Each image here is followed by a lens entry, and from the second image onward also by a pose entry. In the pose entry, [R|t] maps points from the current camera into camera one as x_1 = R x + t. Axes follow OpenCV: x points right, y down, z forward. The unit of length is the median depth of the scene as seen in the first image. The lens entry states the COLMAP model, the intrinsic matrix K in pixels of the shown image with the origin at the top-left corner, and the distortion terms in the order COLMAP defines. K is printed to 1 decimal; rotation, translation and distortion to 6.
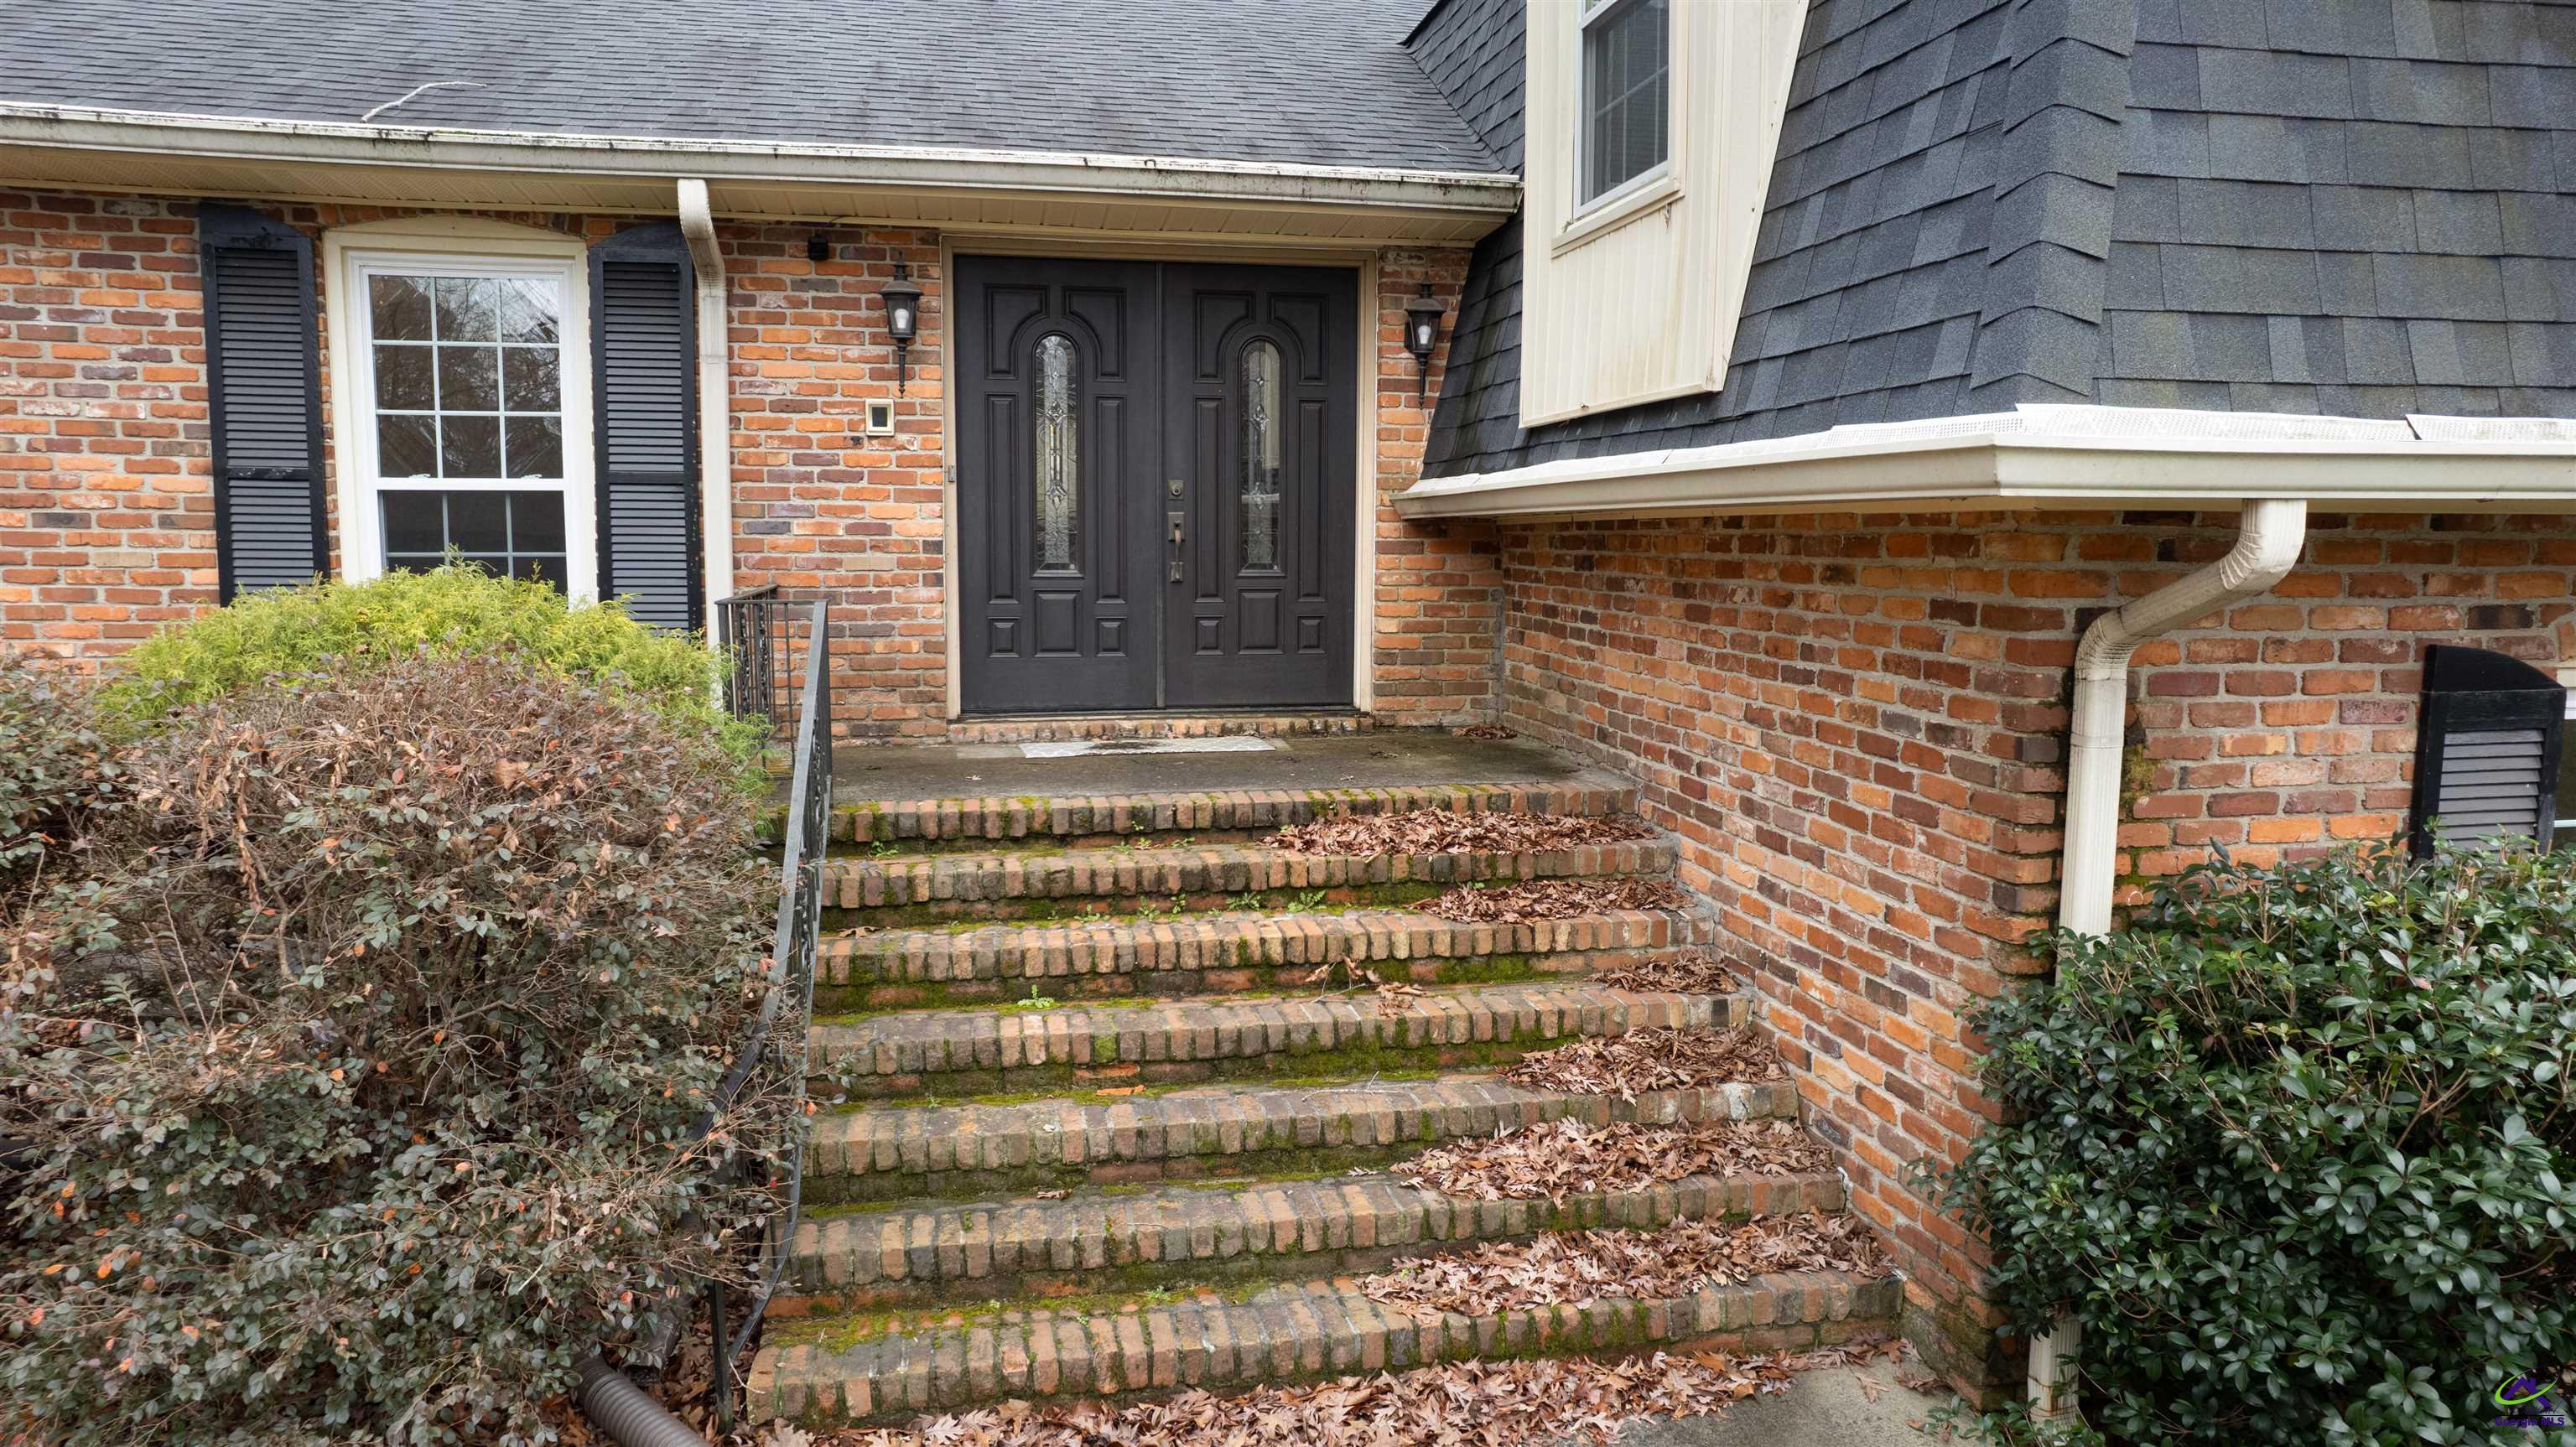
lens RADIAL K [[1662.8, 0, 1292.2], [0, 1662.8, 725.3], [0, 0, 1]] dist [-0.074049, 0.057977]
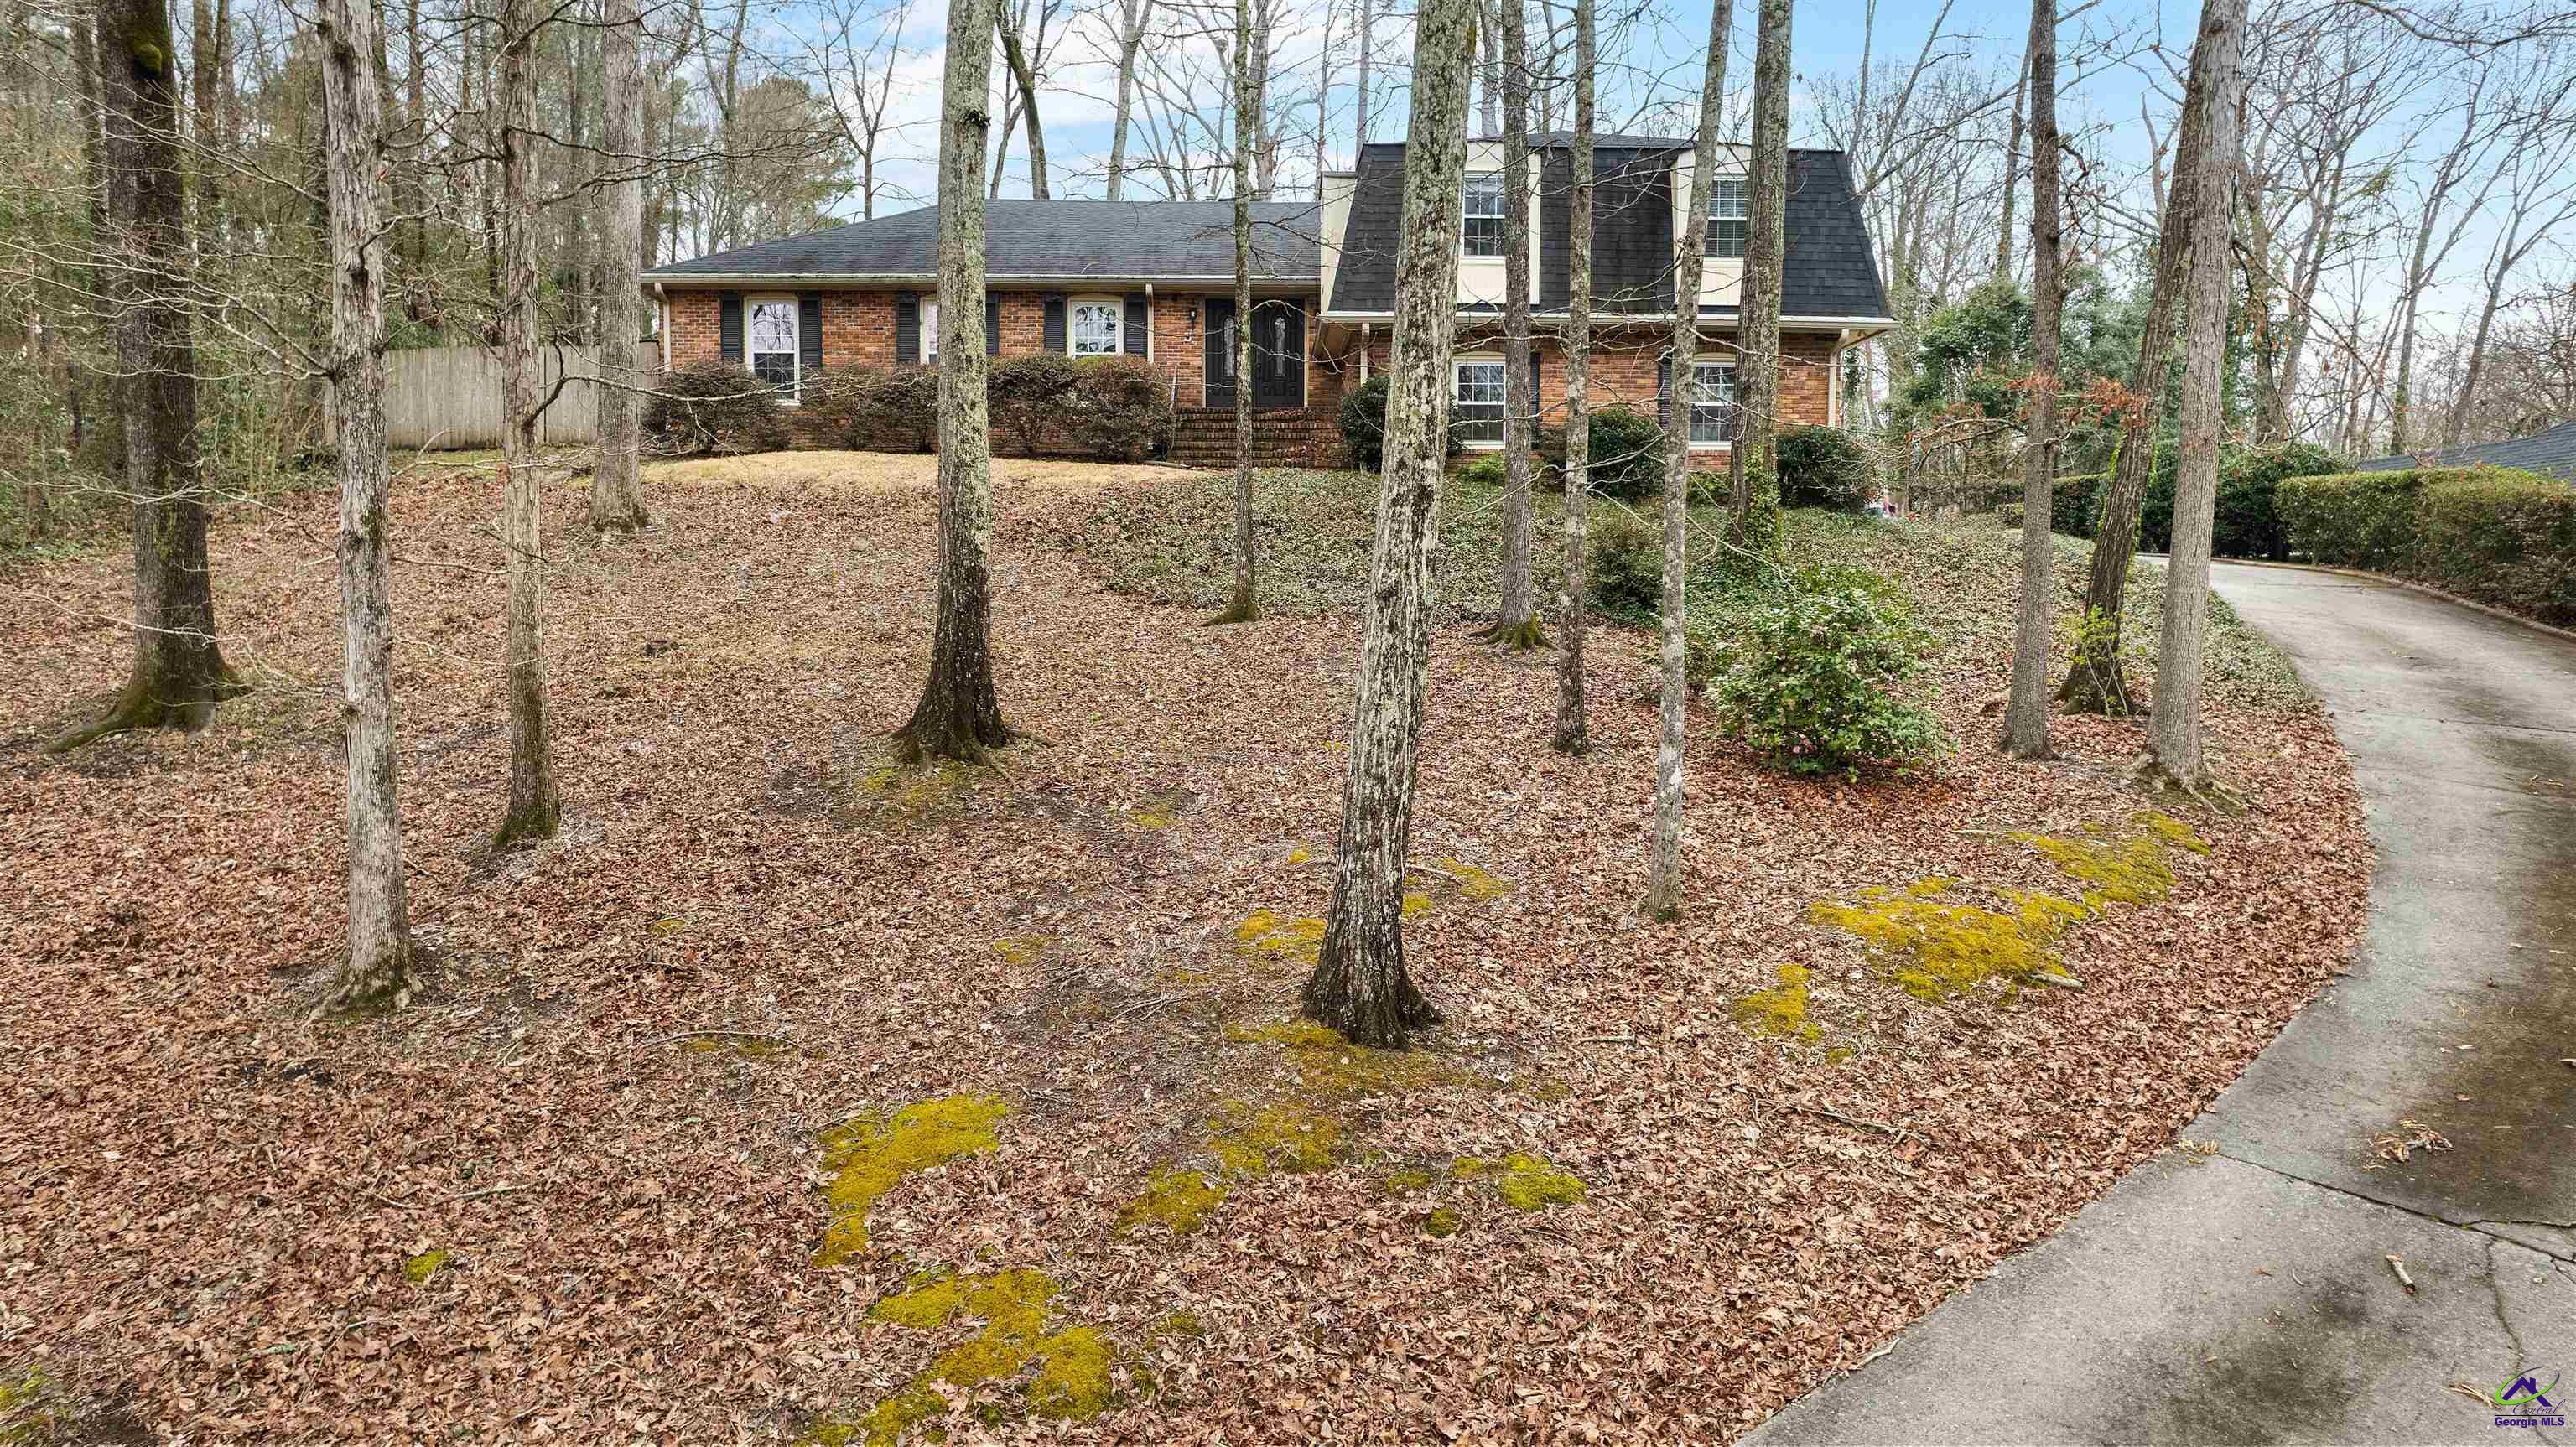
lens RADIAL K [[1664.9, 0, 1288.0], [0, 1664.9, 723.5], [0, 0, 1]] dist [-0.082981, 0.081071]
pose [[0.983830, 0.012181, -0.178691, 0.978686], [-0.017195, 0.999500, -0.026538, 1.150800], [0.178279, 0.029181, 0.983547, -3.920662]]
